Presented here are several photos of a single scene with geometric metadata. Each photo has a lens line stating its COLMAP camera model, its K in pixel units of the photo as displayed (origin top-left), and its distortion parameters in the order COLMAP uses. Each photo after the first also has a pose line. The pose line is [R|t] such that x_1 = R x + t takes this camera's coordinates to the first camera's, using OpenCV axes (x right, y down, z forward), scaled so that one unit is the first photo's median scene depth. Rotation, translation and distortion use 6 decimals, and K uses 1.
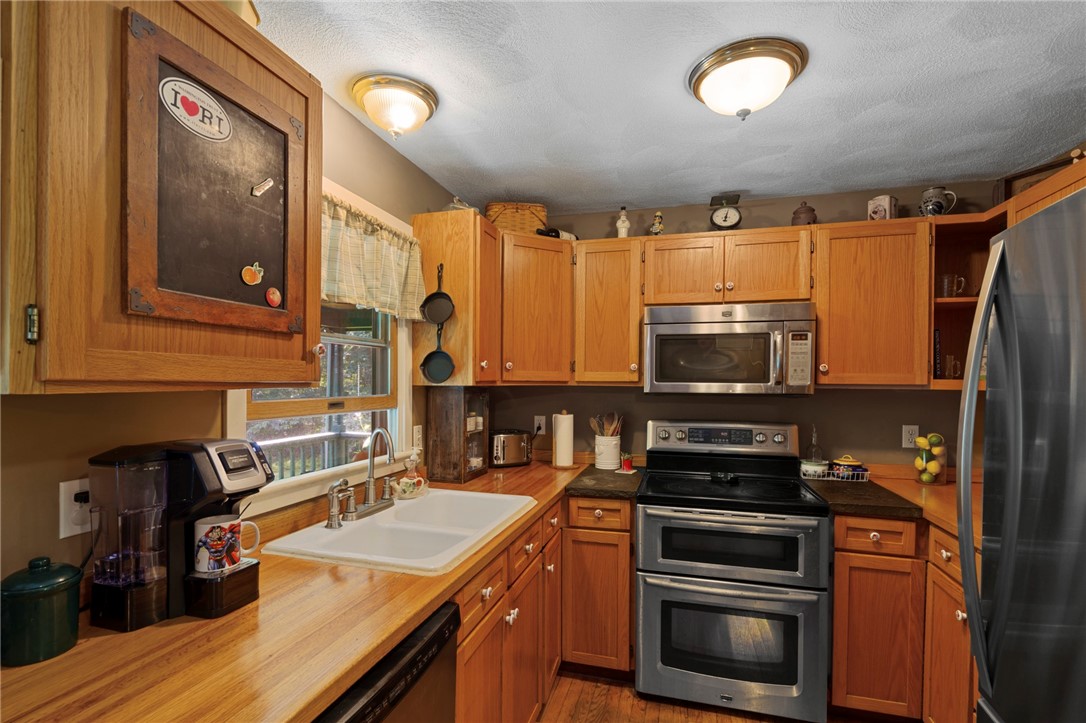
lens RADIAL K [[500.7, 0, 543.7], [0, 500.7, 385.5], [0, 0, 1]] dist [-0.003393, 0.000422]
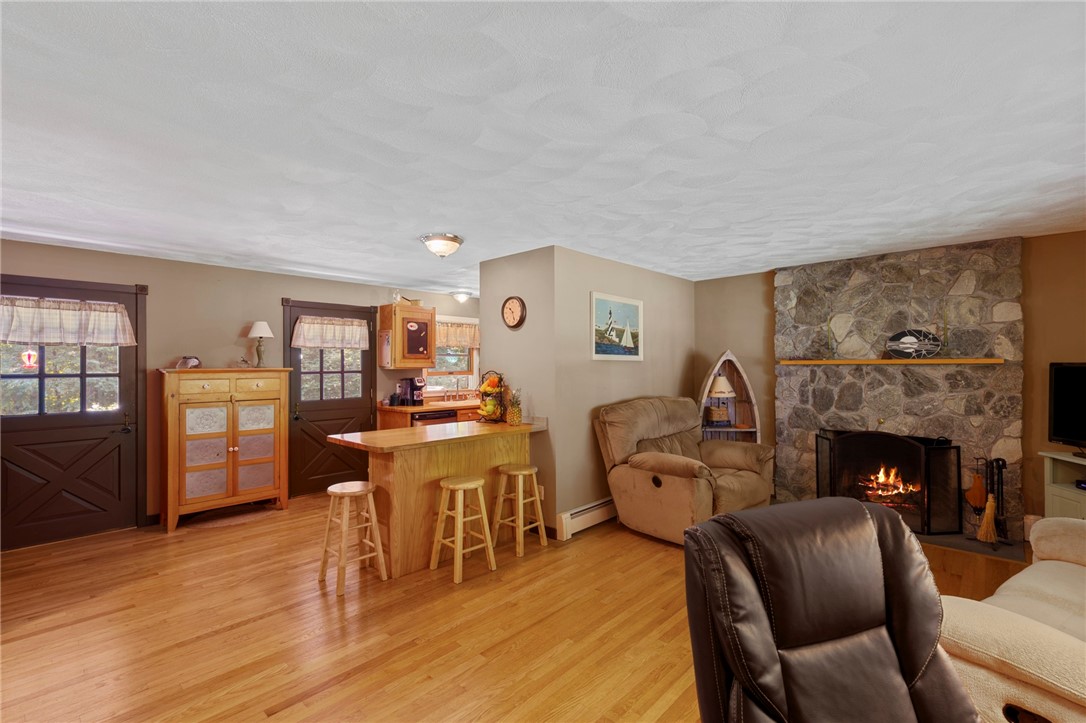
lens RADIAL K [[492.8, 0, 543.0], [0, 492.8, 361.5], [0, 0, 1]] dist [-0.002712, 0.000130]
pose [[0.886167, -0.016175, -0.463083, 1.529156], [0.008333, 0.999785, -0.018977, 0.021277], [0.463290, 0.012958, 0.886112, -1.576947]]
